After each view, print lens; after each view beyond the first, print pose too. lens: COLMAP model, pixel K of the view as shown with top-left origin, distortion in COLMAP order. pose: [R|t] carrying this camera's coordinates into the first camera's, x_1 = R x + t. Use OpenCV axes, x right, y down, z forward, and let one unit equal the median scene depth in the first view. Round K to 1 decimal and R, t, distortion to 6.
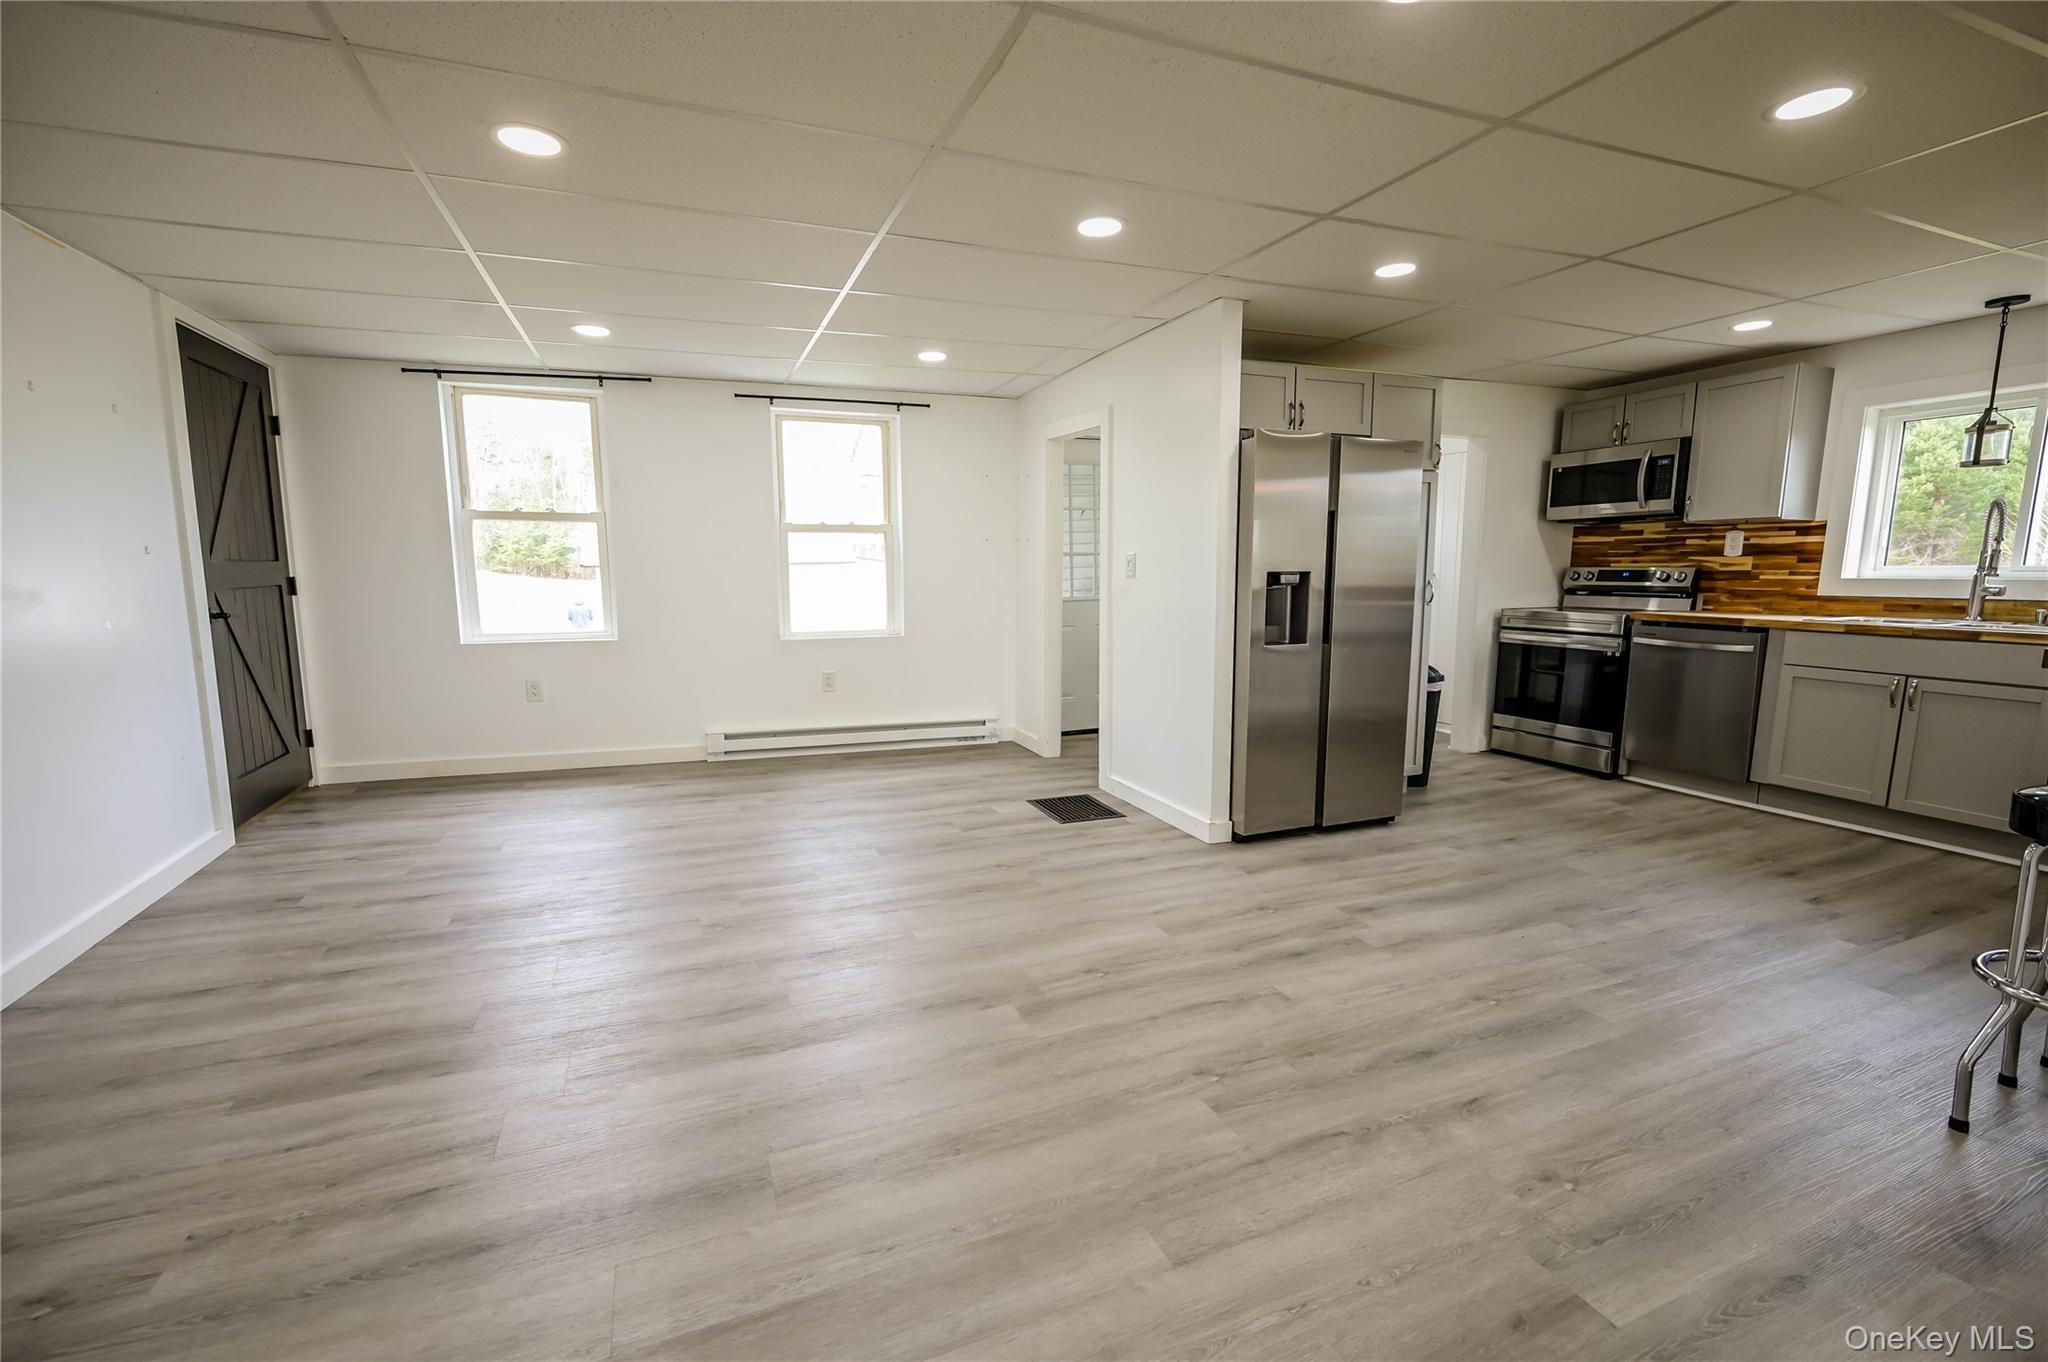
lens RADIAL K [[858.5, 0, 1020.8], [0, 858.5, 691.4], [0, 0, 1]] dist [-0.001987, -0.000213]
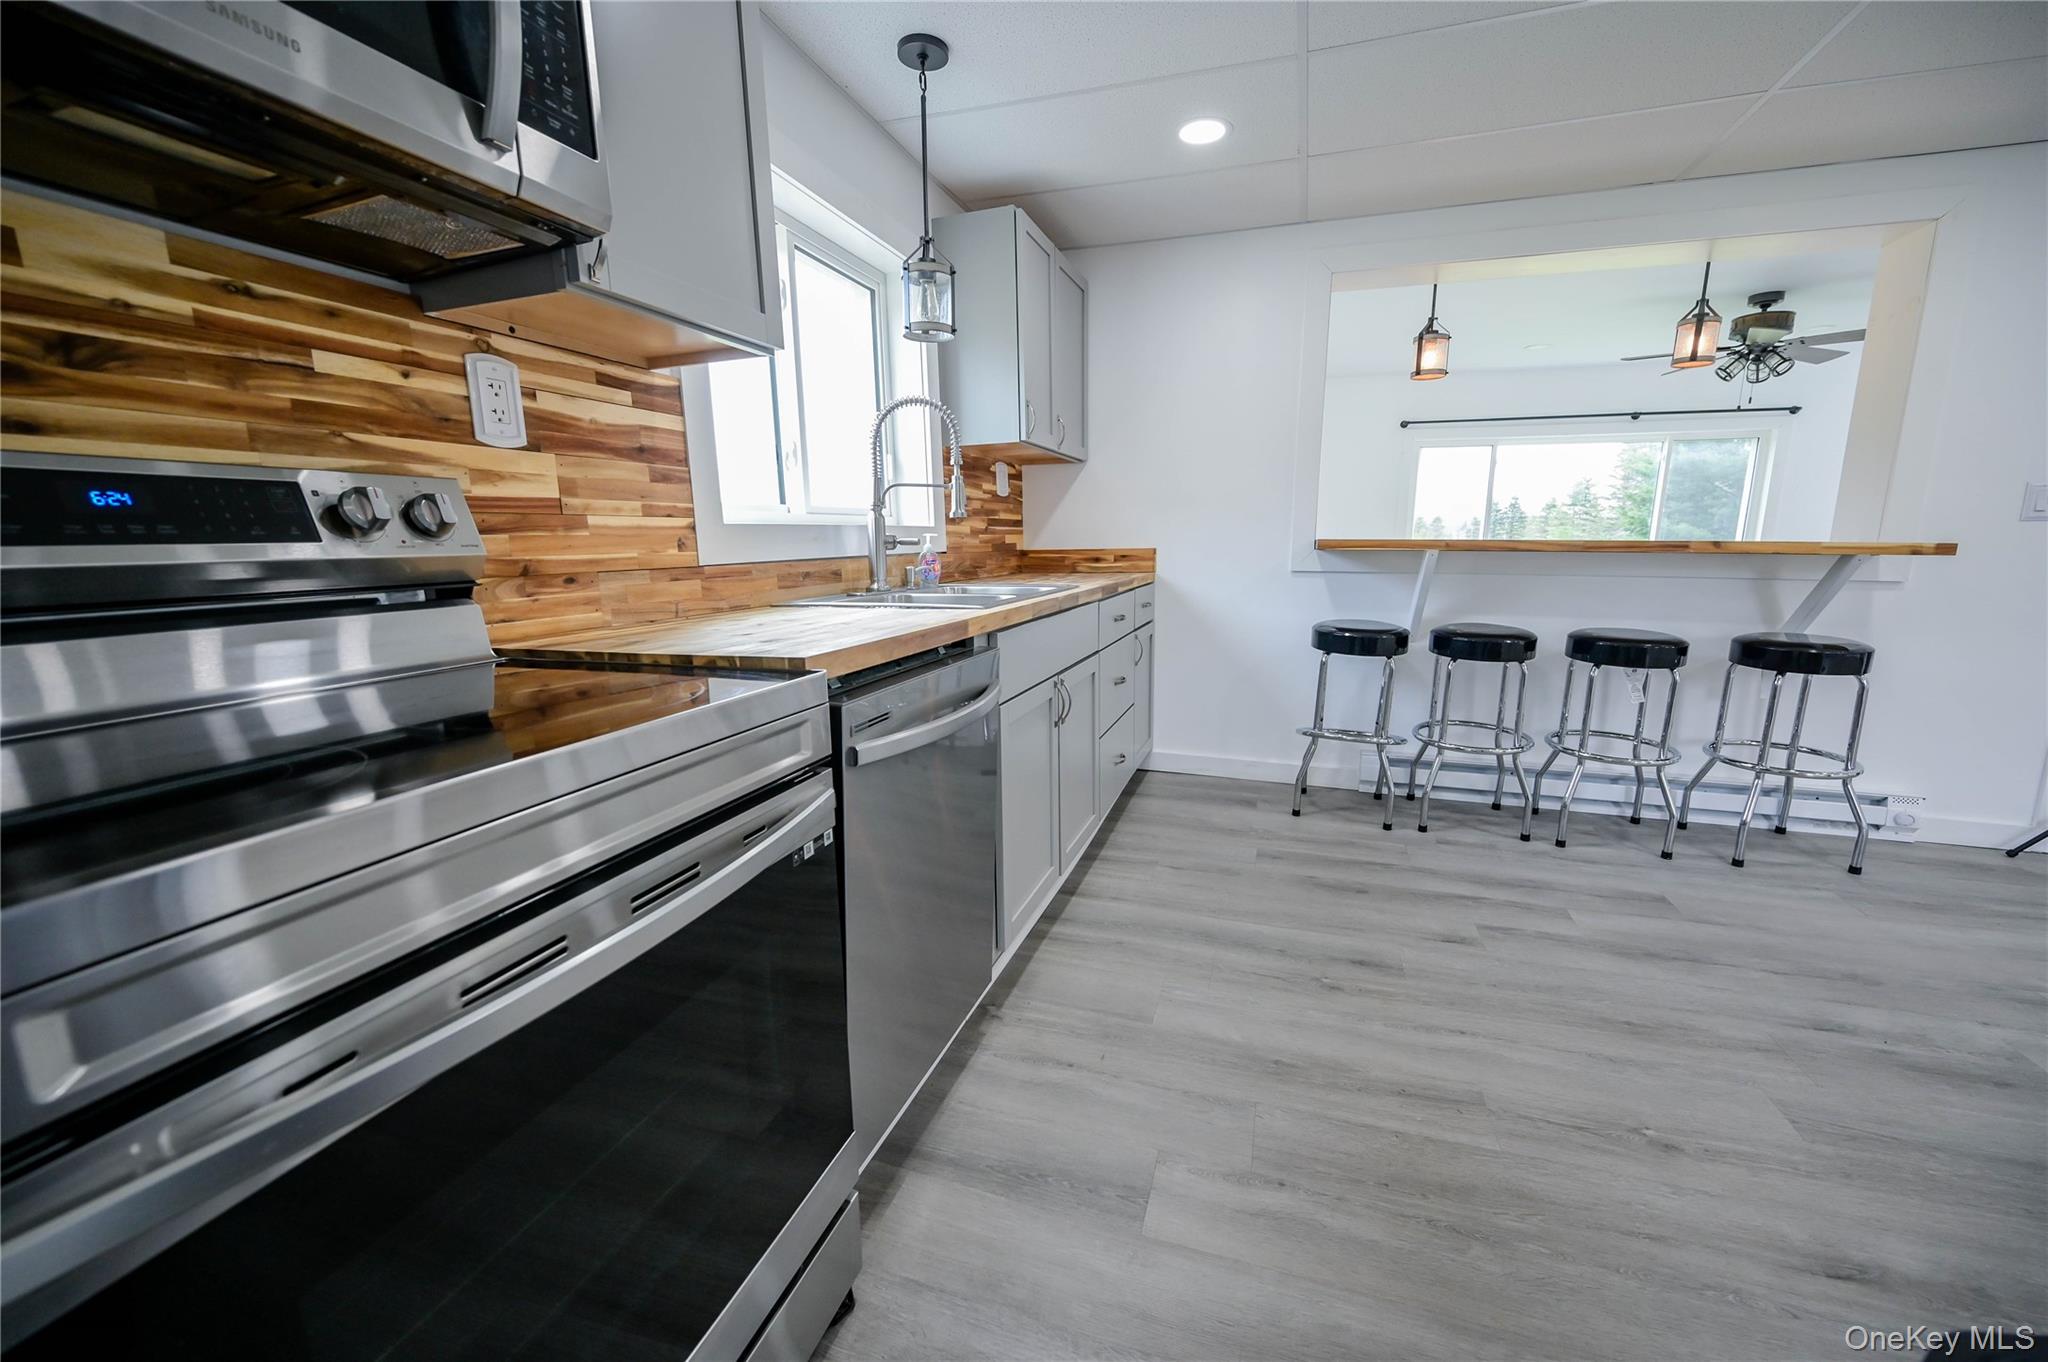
lens RADIAL K [[806.5, 0, 1034.7], [0, 806.5, 679.6], [0, 0, 1]] dist [0.000718, 0.000145]
pose [[-0.759878, -0.103554, 0.641765, 0.543843], [0.106834, 0.953914, 0.280418, -0.149117], [-0.641227, 0.281645, -0.713795, 1.172265]]
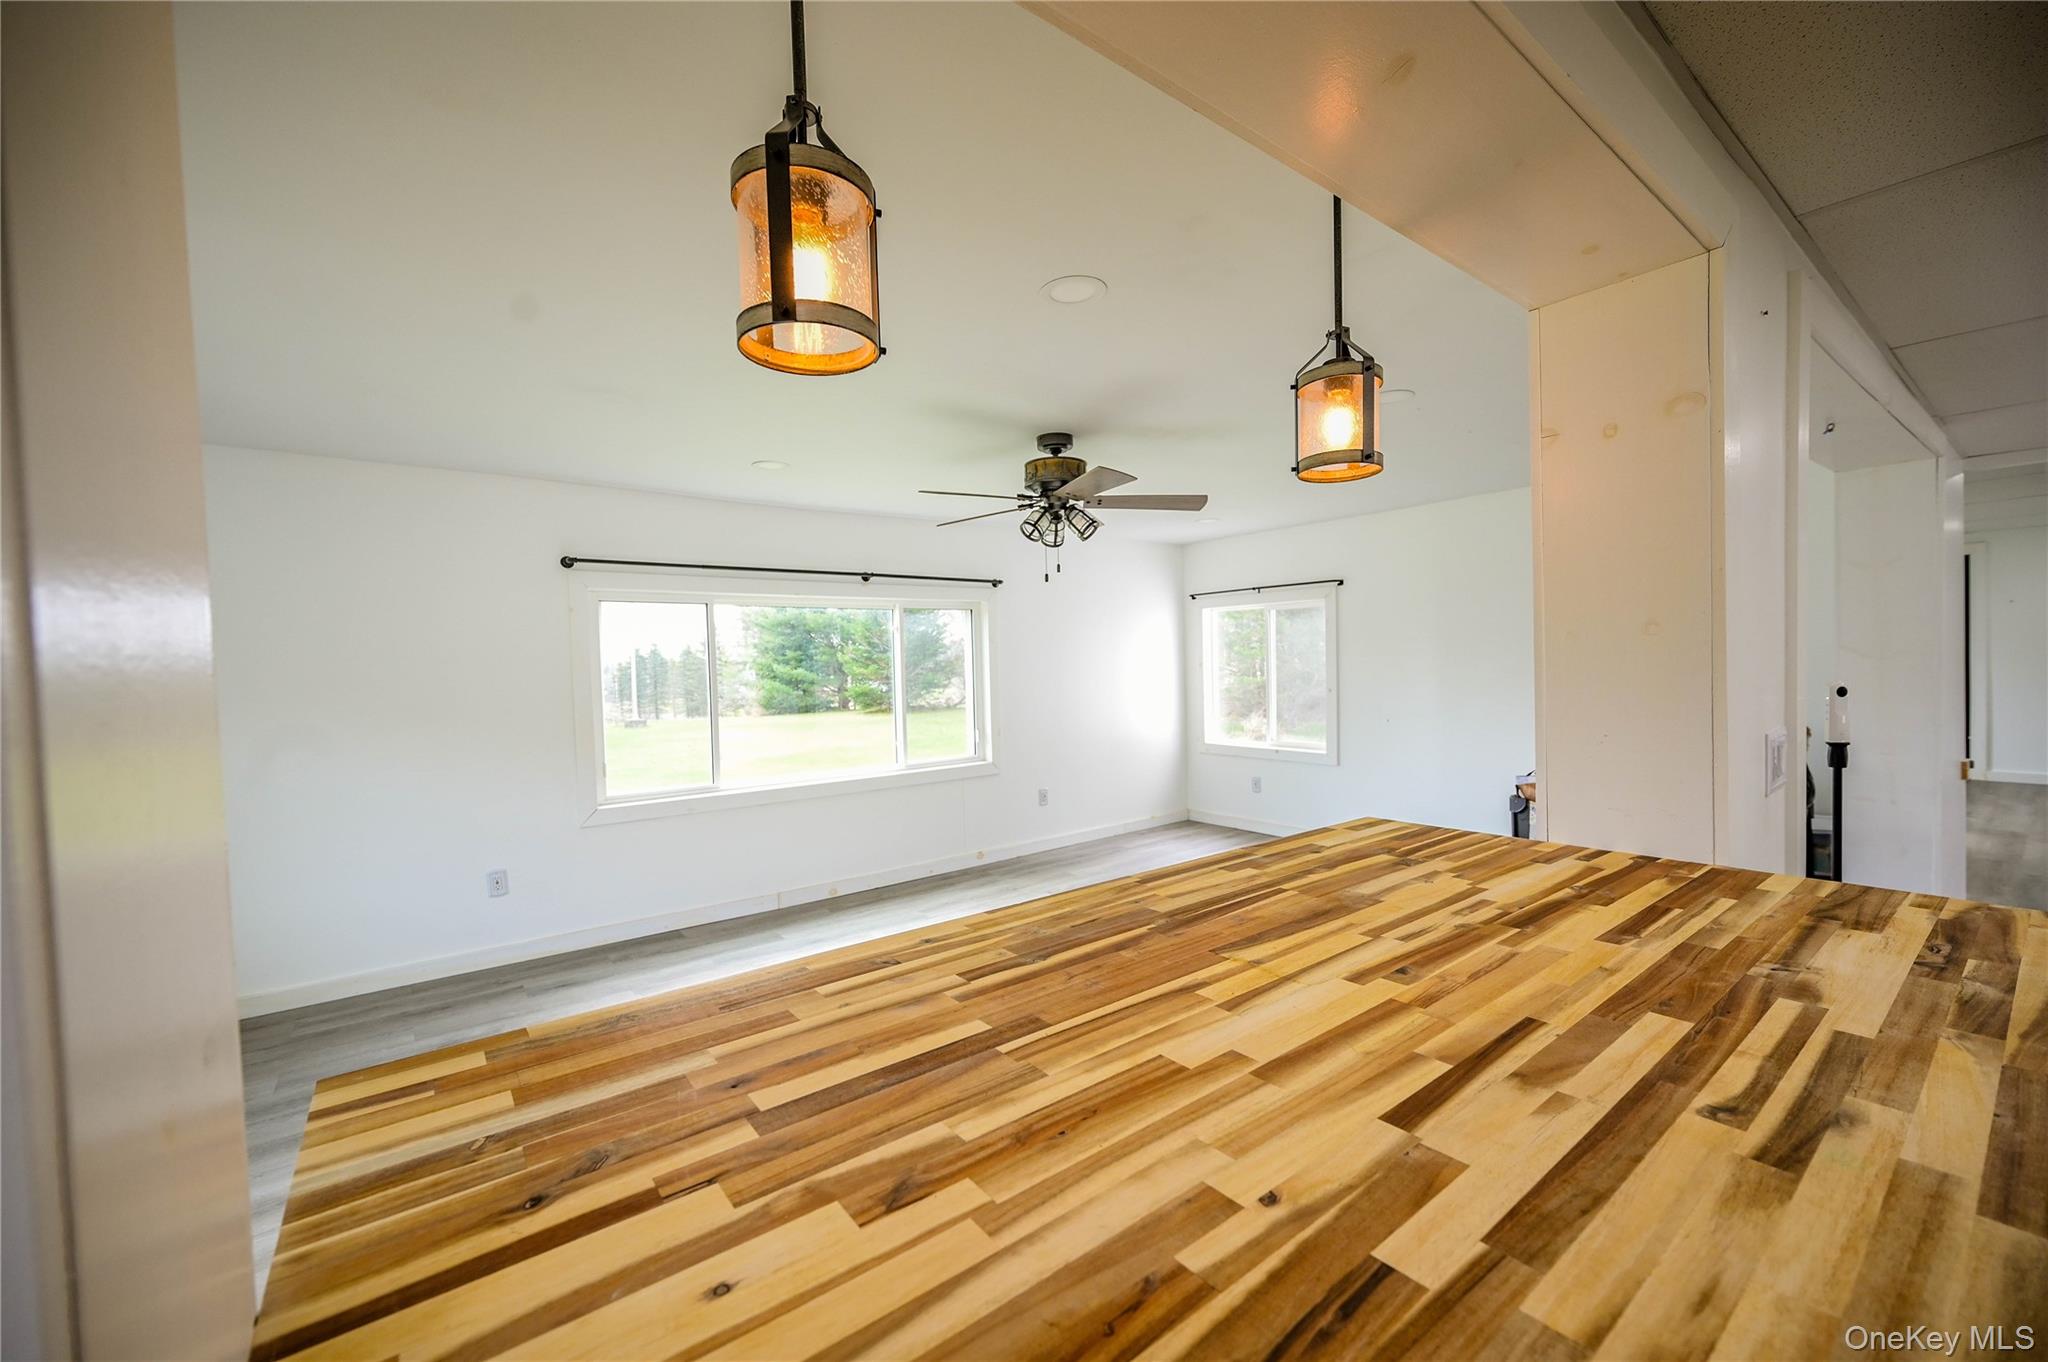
lens RADIAL K [[798.7, 0, 1031.4], [0, 798.7, 684.7], [0, 0, 1]] dist [-0.000228, 0.000057]
pose [[-0.964123, 0.046455, -0.261360, 0.779006], [0.000307, 0.984763, 0.173902, -0.125789], [0.265456, 0.167582, -0.949447, 0.488461]]
